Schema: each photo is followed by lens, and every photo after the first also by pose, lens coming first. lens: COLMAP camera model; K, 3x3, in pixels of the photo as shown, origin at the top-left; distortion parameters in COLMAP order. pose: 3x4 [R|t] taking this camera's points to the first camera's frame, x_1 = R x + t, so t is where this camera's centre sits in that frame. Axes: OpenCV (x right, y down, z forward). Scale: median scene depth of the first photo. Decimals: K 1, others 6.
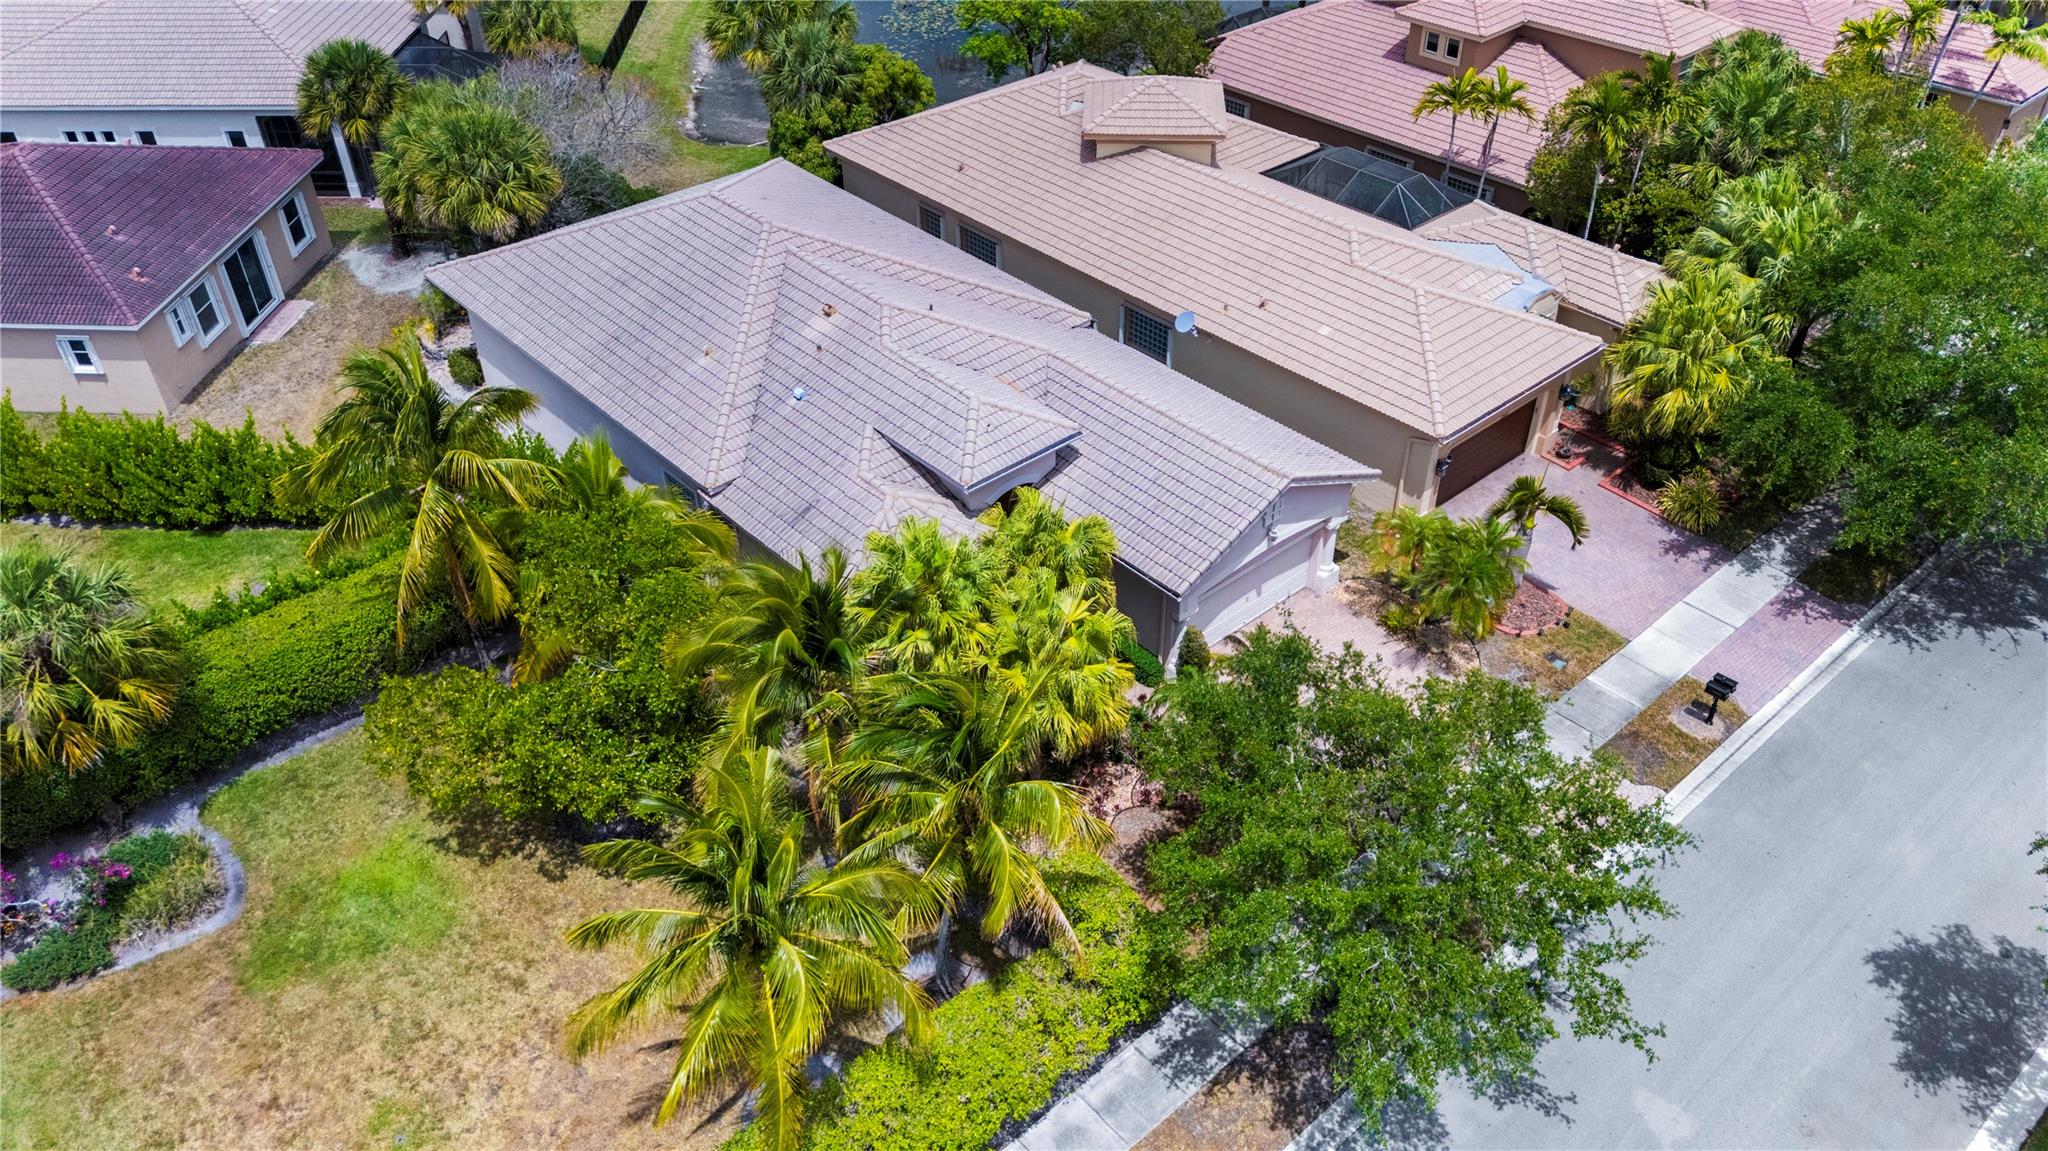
lens RADIAL K [[1495.4, 0, 1022.0], [0, 1495.4, 579.4], [0, 0, 1]] dist [0.003913, 0.001262]
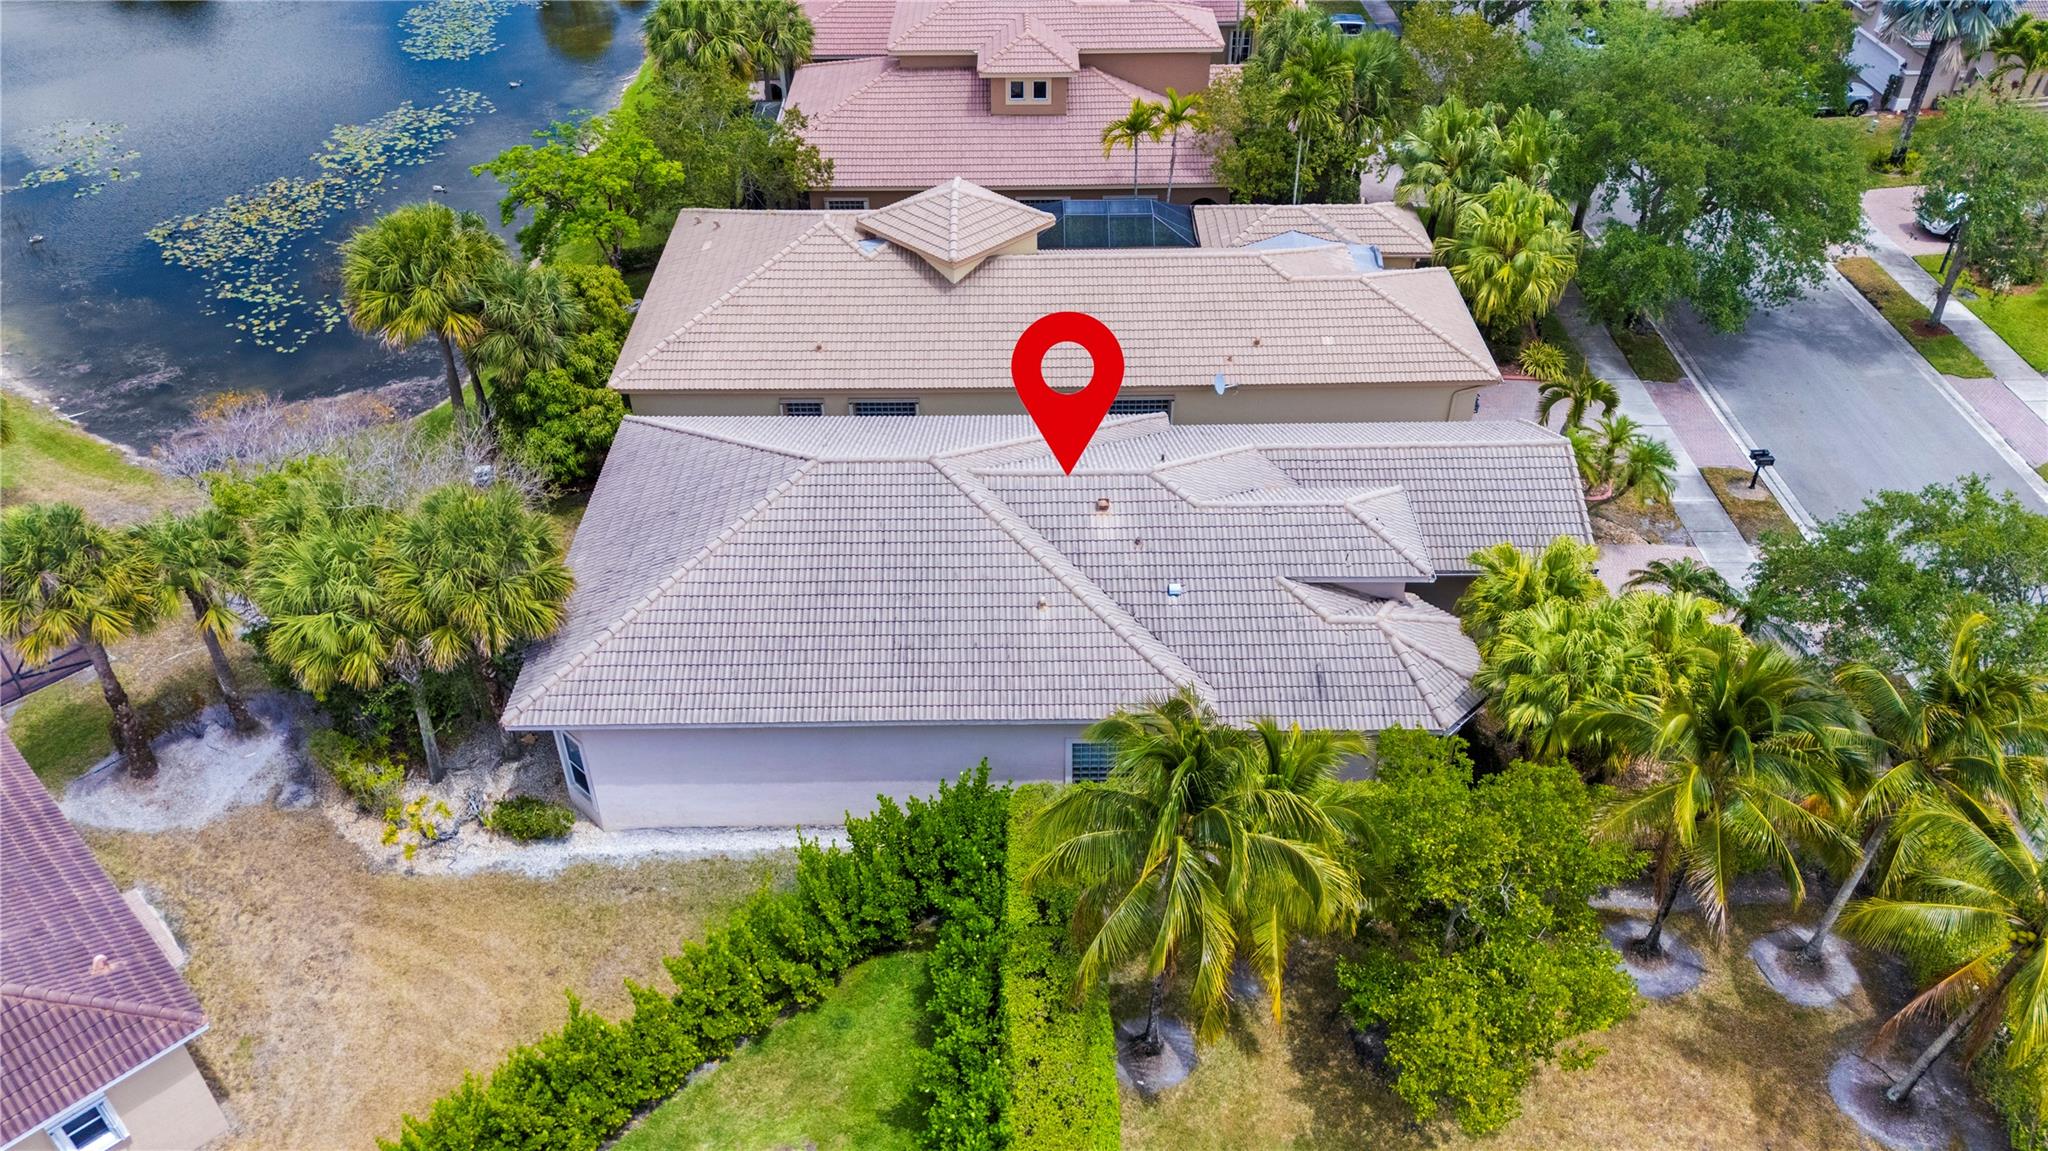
lens RADIAL K [[1495.4, 0, 1024.4], [0, 1495.4, 572.7], [0, 0, 1]] dist [0.003913, 0.001262]
pose [[0.657703, -0.445216, 0.607626, -0.568990], [0.459469, 0.876319, 0.144755, -0.230585], [-0.596921, 0.183980, 0.780920, 0.254407]]
